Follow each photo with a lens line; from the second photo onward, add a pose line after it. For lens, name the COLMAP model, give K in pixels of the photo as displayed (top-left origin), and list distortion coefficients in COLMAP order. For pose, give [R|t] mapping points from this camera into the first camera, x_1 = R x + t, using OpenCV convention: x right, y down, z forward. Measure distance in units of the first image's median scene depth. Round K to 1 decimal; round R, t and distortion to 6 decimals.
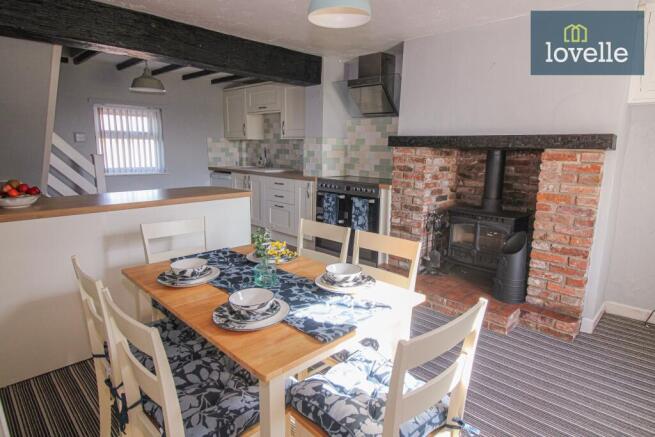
lens RADIAL K [[376.9, 0, 328.9], [0, 376.9, 217.0], [0, 0, 1]] dist [-0.008731, -0.001454]
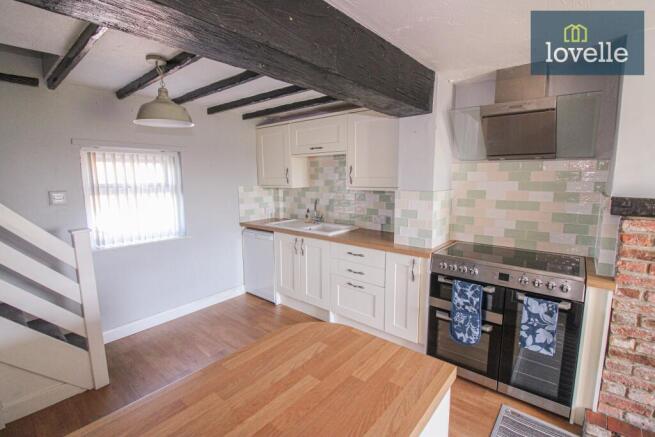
lens RADIAL K [[304.7, 0, 325.1], [0, 304.7, 219.7], [0, 0, 1]] dist [-0.003916, -0.000442]
pose [[0.997624, -0.031441, 0.061301, -0.218260], [0.033945, 0.998613, -0.040248, -0.130023], [-0.059951, 0.042233, 0.997308, 0.421292]]
